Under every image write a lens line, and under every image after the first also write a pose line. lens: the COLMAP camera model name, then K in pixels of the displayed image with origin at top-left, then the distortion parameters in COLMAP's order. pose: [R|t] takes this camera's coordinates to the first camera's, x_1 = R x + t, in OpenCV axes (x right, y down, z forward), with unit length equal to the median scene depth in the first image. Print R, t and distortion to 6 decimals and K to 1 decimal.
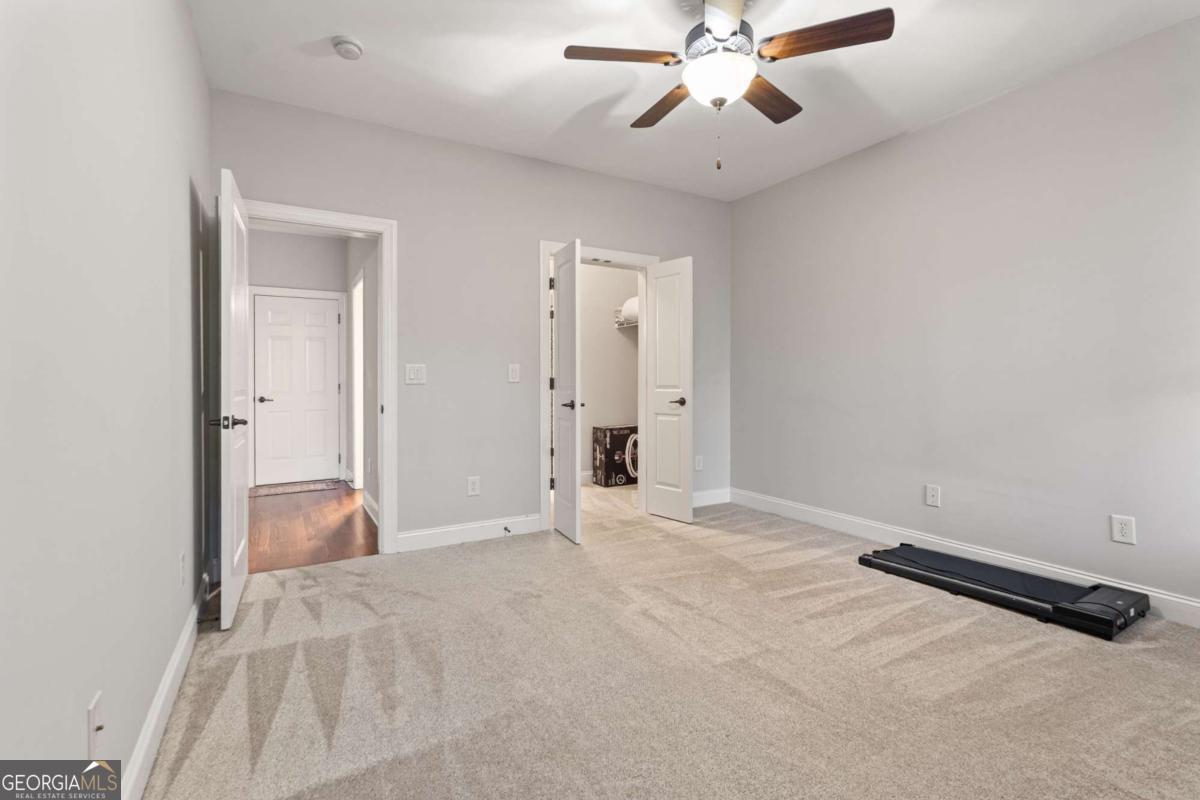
lens RADIAL K [[531.6, 0, 598.1], [0, 531.6, 393.1], [0, 0, 1]] dist [-0.001035, -0.000804]
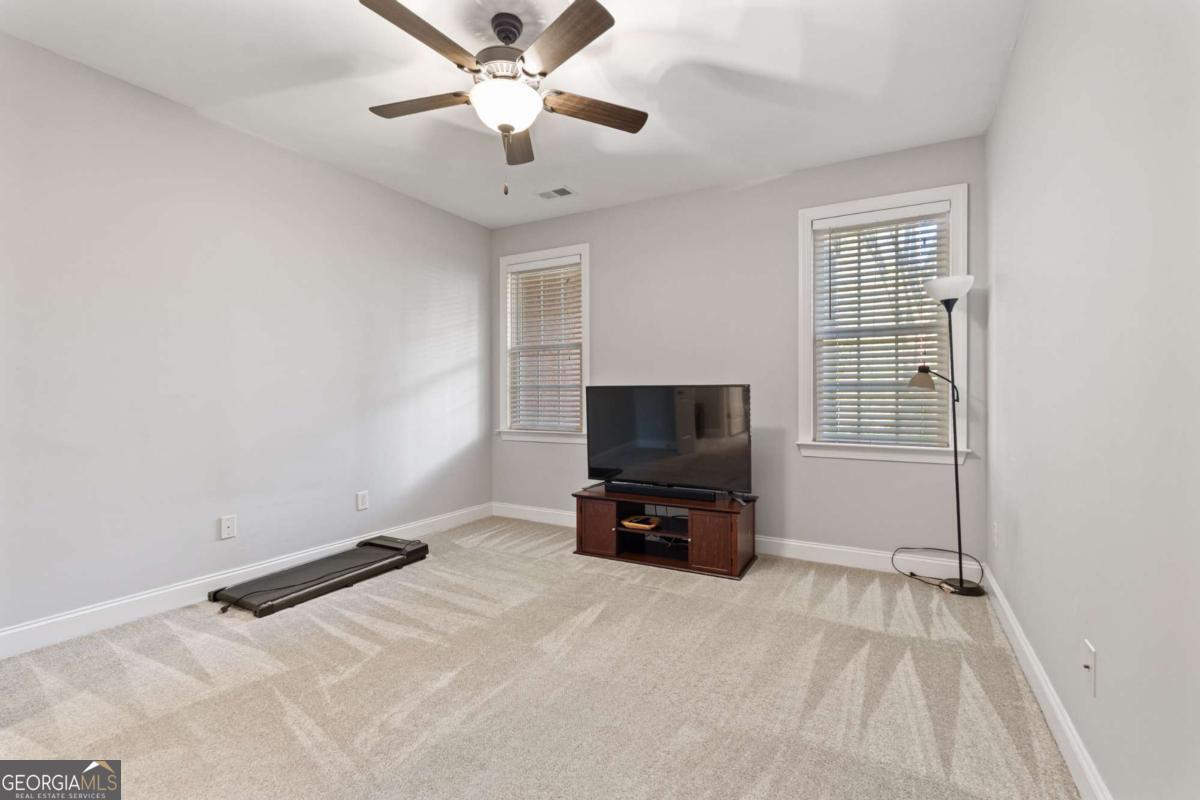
lens RADIAL K [[531.6, 0, 597.8], [0, 531.6, 397.9], [0, 0, 1]] dist [-0.001035, -0.000804]
pose [[-0.520623, 0.001320, 0.853786, -0.592439], [0.018277, 0.999787, 0.009599, -0.034085], [-0.853591, 0.020602, -0.520536, 1.110000]]
